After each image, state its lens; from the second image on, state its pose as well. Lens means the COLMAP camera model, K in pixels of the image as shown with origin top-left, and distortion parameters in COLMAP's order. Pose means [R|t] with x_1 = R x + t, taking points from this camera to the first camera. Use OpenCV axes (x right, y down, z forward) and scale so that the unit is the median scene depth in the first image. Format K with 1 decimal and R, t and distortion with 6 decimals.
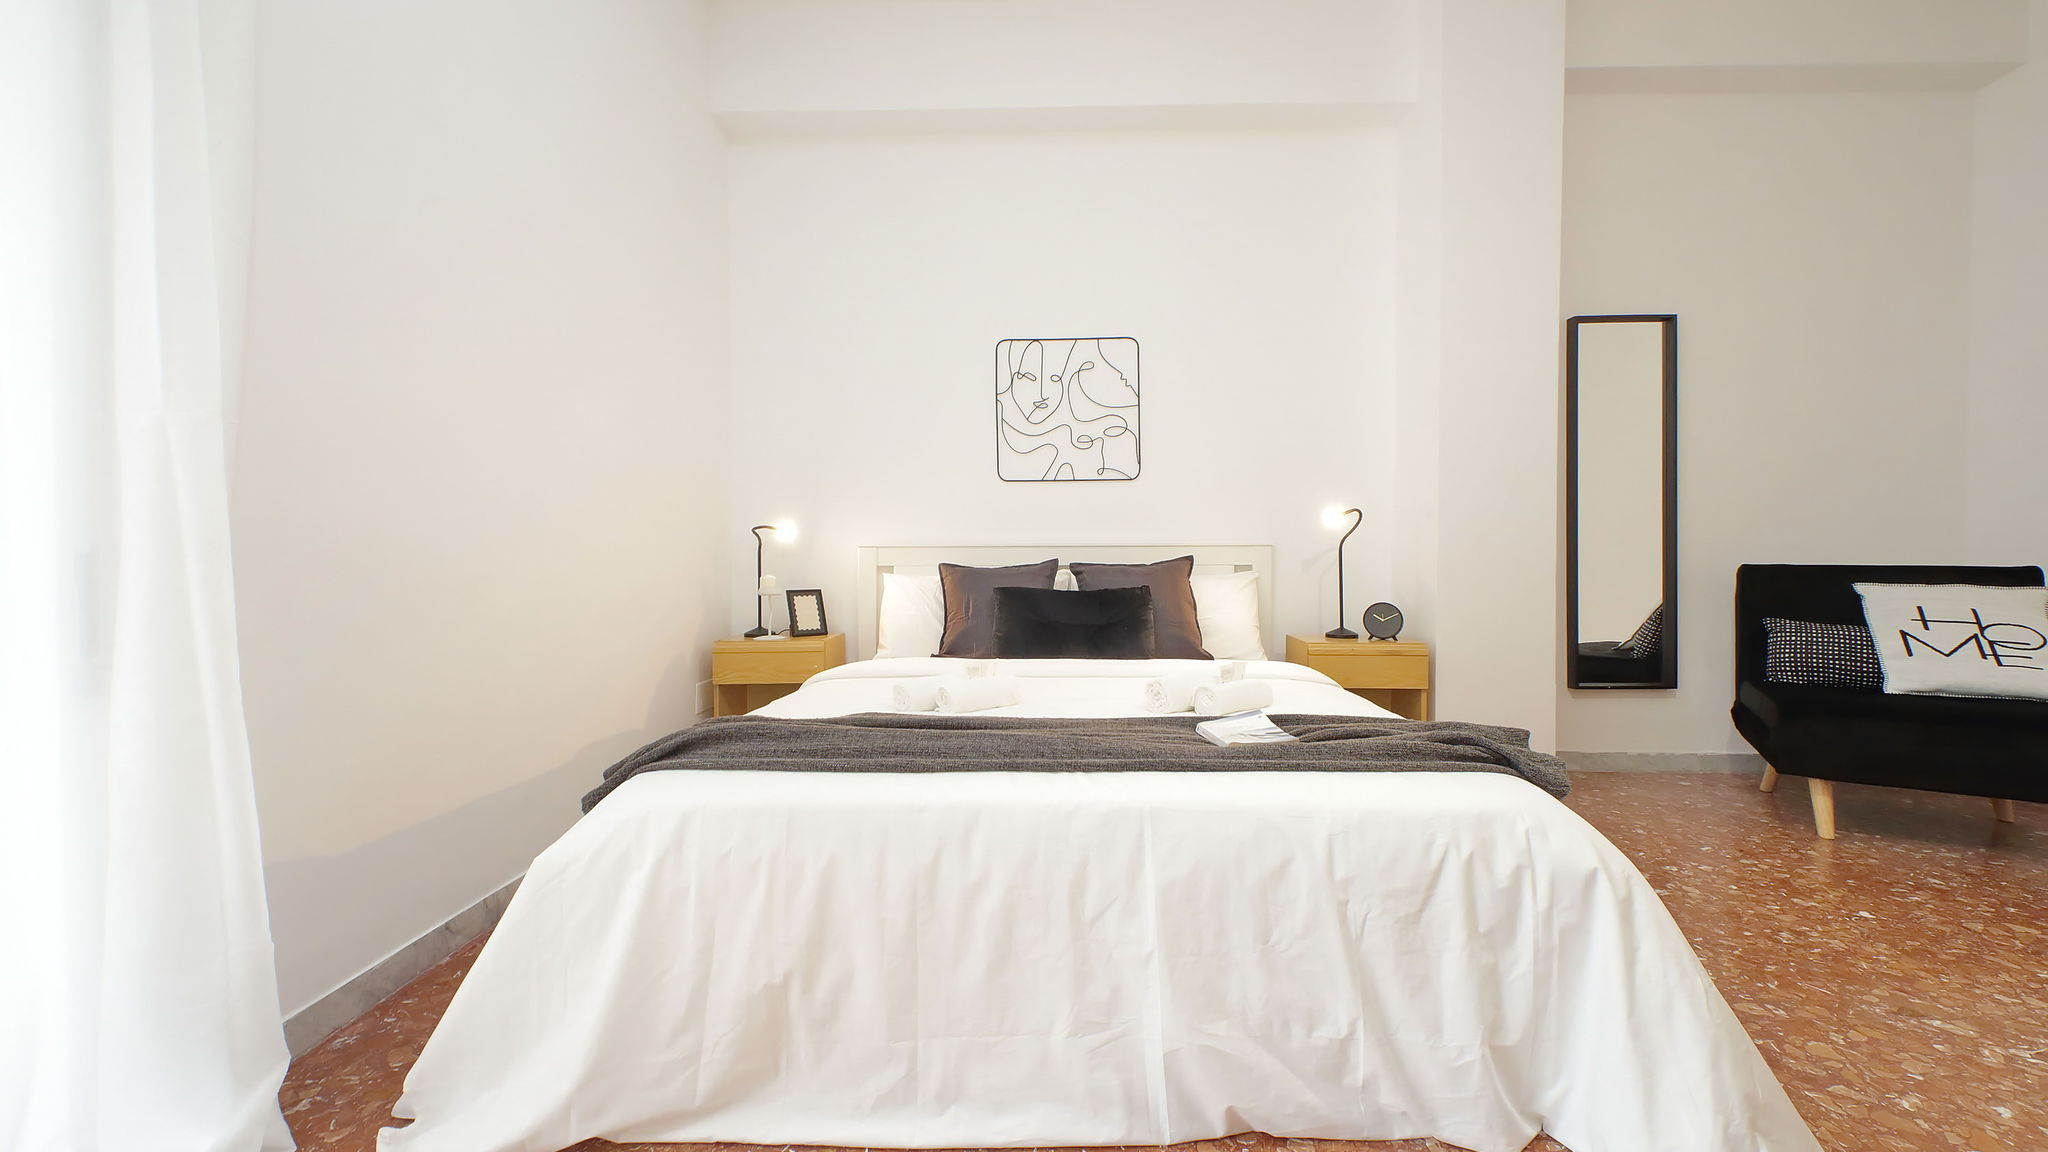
lens RADIAL K [[807.1, 0, 1026.6], [0, 807.1, 576.0], [0, 0, 1]] dist [0.041911, -0.026415]
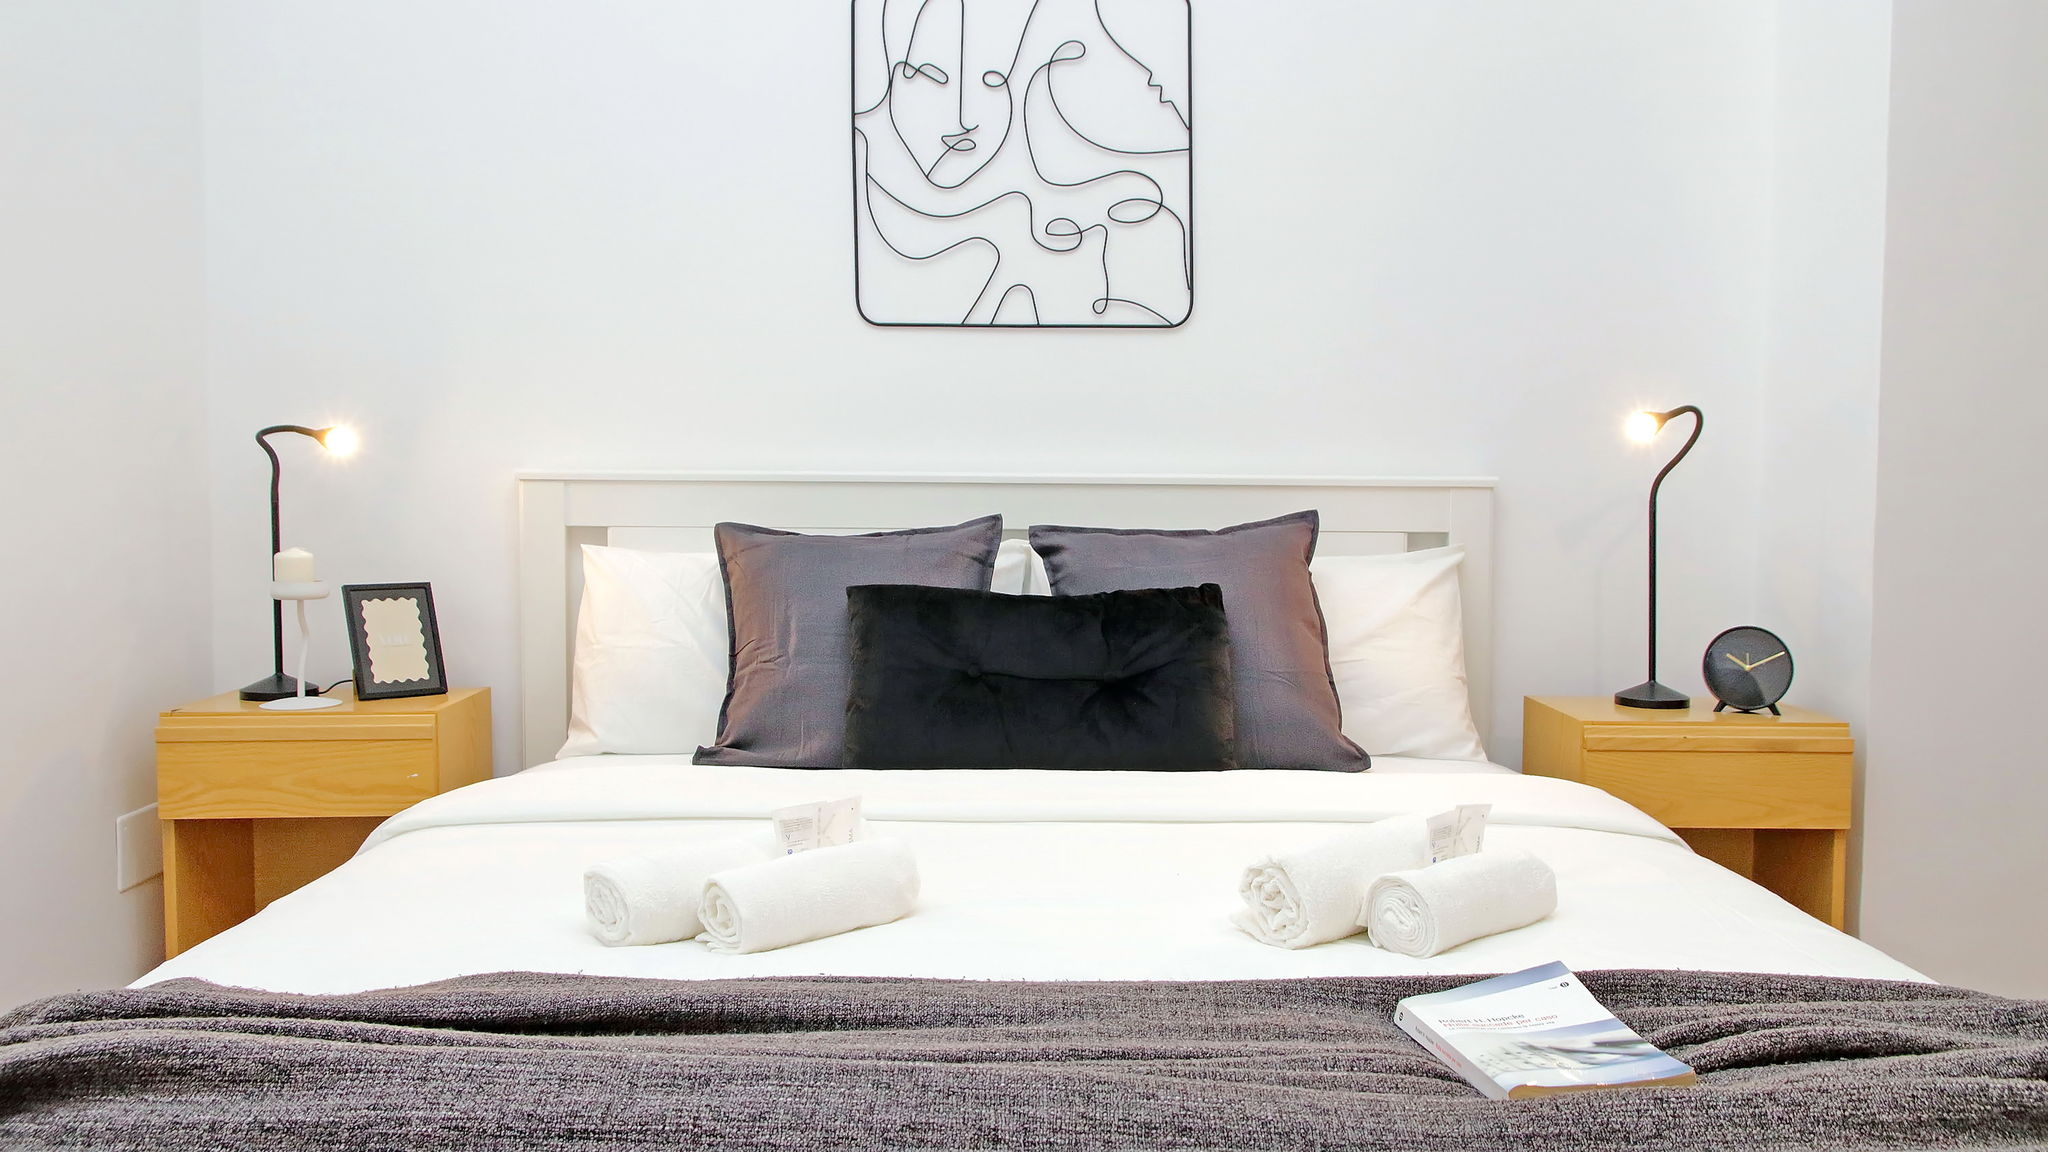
lens RADIAL K [[1497.4, 0, 1026.1], [0, 1497.4, 618.3], [0, 0, 1]] dist [-0.003958, 0.002543]
pose [[0.996719, 0.000479, 0.080932, -0.011372], [-0.007259, 0.996481, 0.083510, -0.033421], [-0.080607, -0.083823, 0.993215, 0.219964]]
